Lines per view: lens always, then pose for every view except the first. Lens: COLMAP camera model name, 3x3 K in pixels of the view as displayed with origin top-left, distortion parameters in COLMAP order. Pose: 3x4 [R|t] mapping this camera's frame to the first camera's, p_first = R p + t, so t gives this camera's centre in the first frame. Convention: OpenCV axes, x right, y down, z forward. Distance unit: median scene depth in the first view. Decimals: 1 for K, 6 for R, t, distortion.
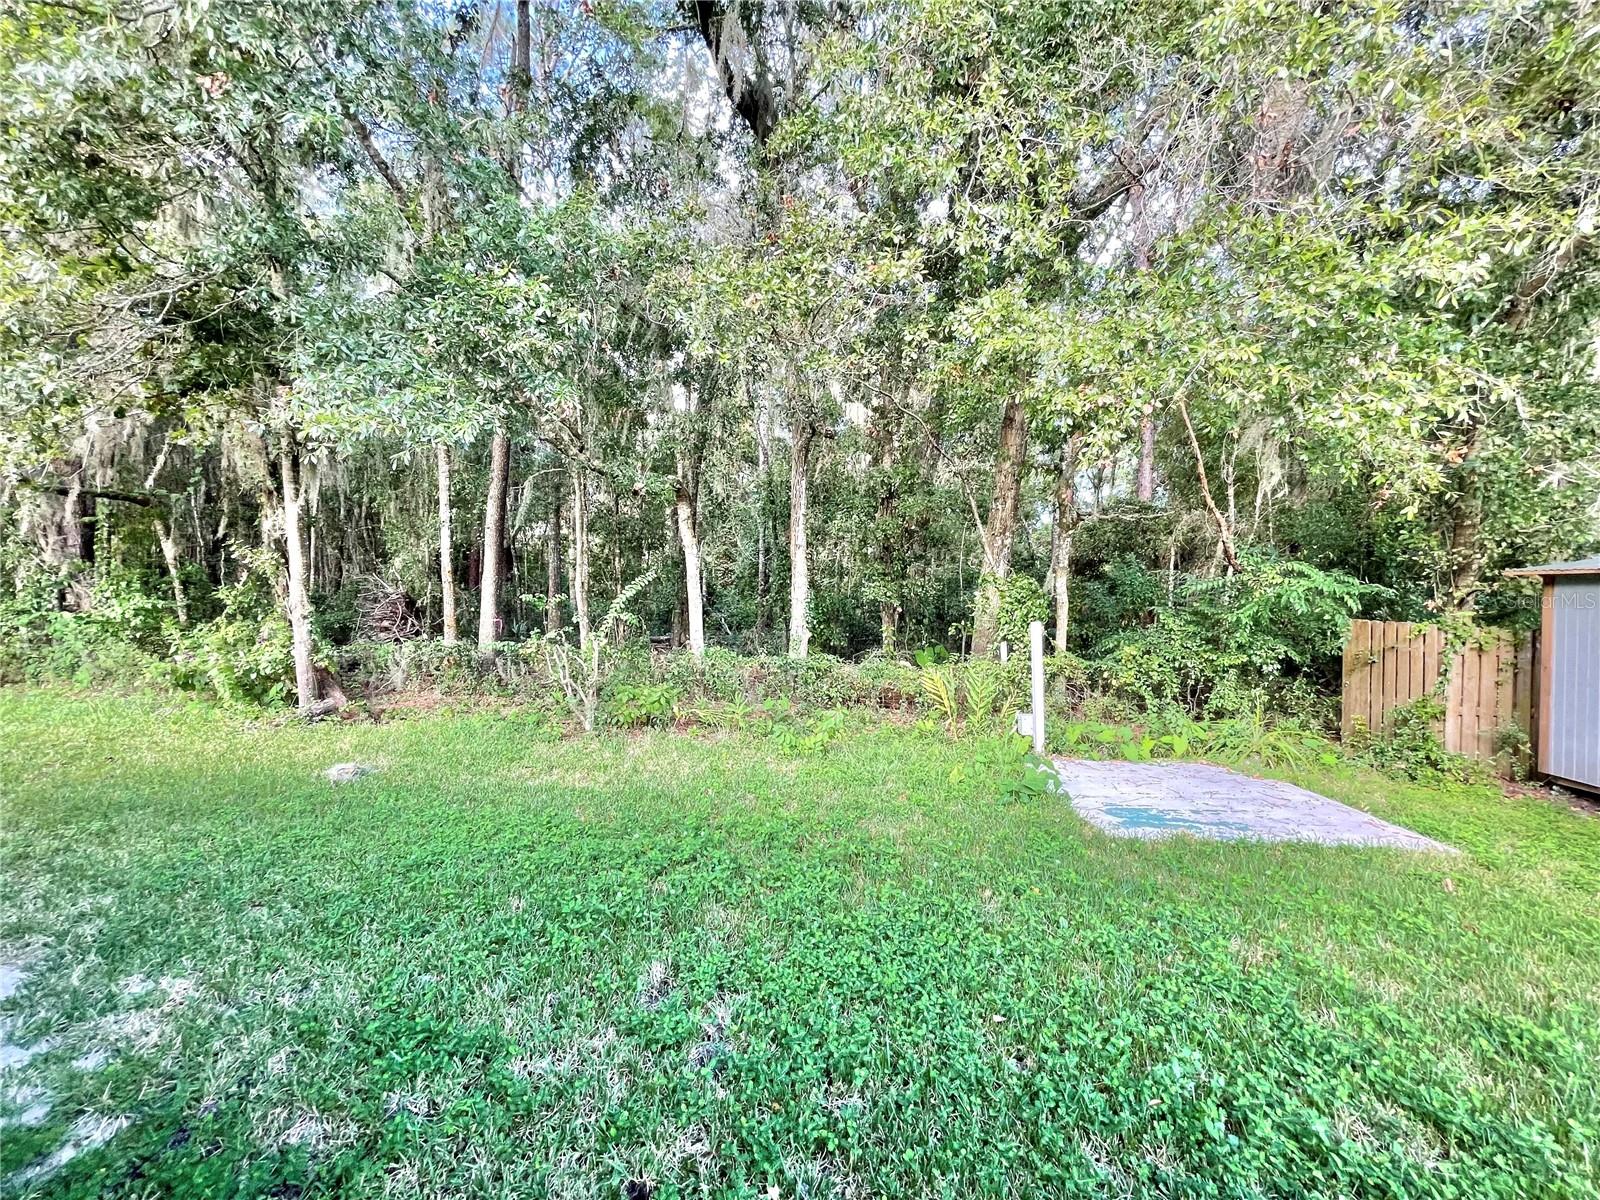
lens RADIAL K [[643.2, 0, 803.6], [0, 643.2, 602.5], [0, 0, 1]] dist [0.001873, -0.000088]
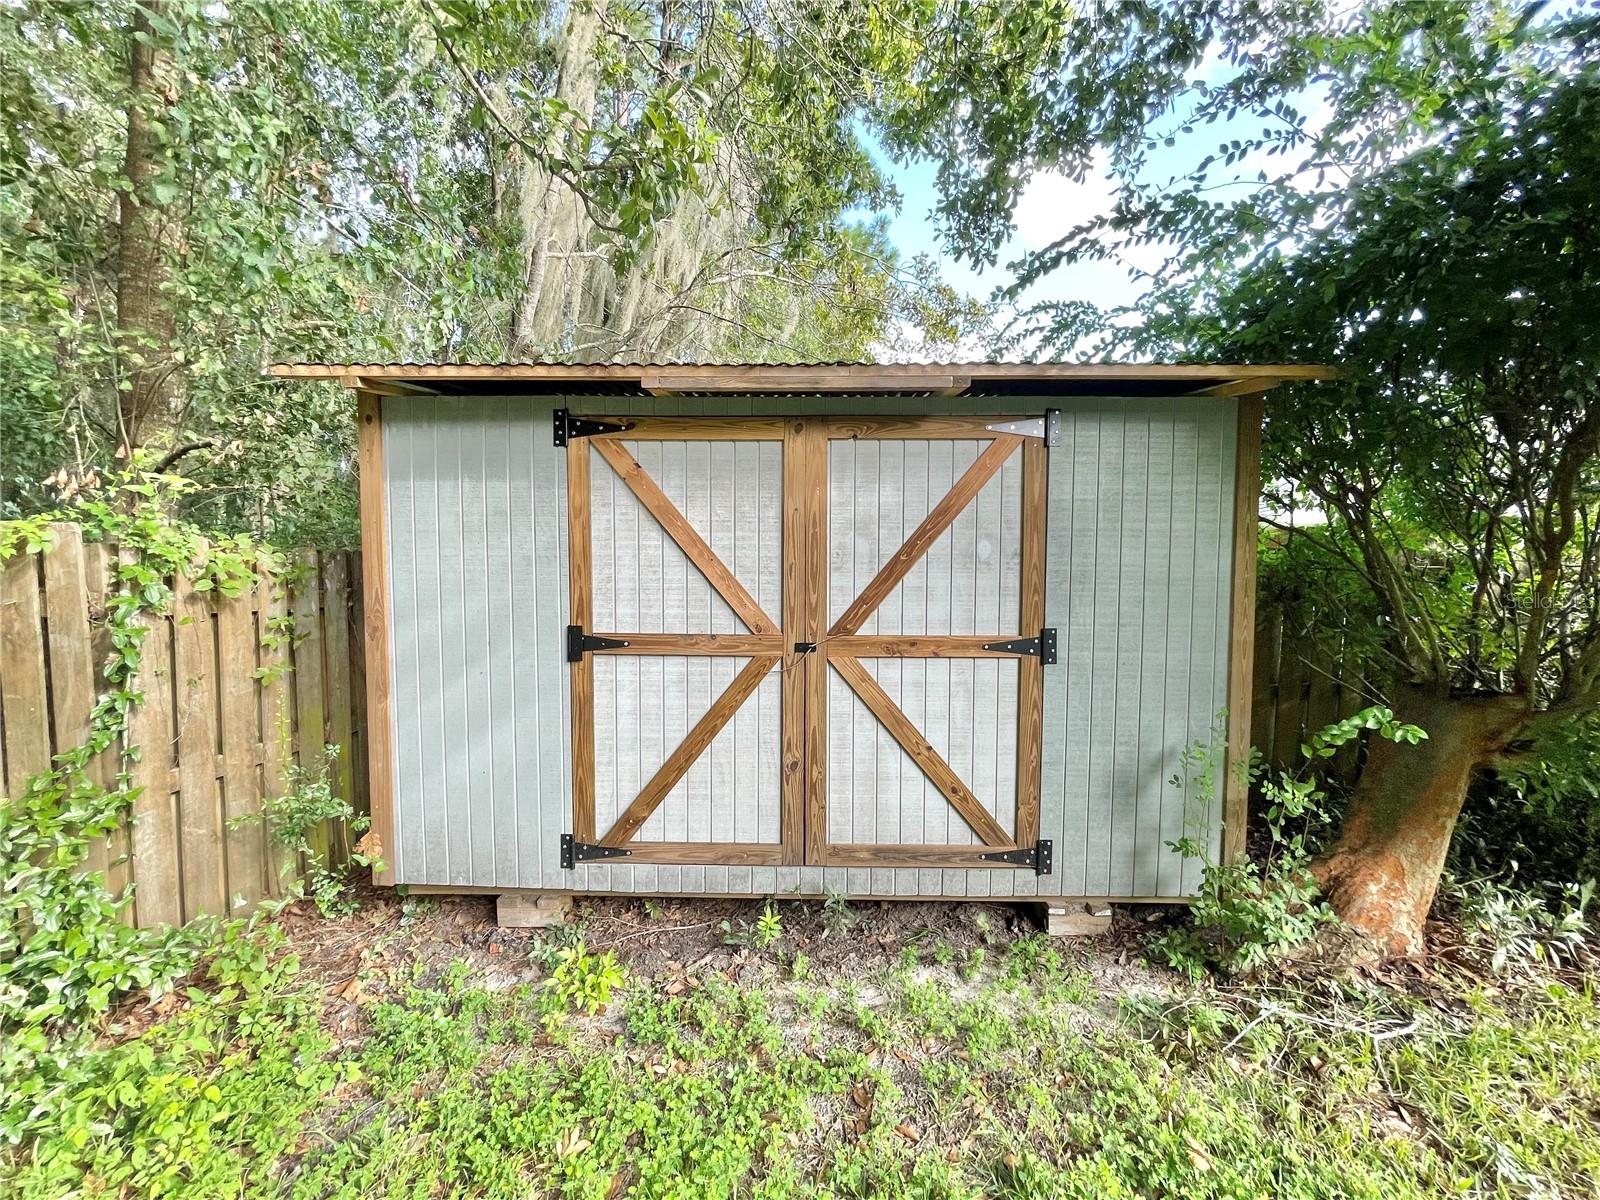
lens RADIAL K [[643.2, 0, 805.1], [0, 643.2, 608.7], [0, 0, 1]] dist [0.001873, -0.000088]
pose [[-0.028919, -0.058818, 0.997850, 0.677713], [0.016017, 0.998112, 0.059298, 0.062825], [-0.999453, 0.017697, -0.027922, 0.677405]]
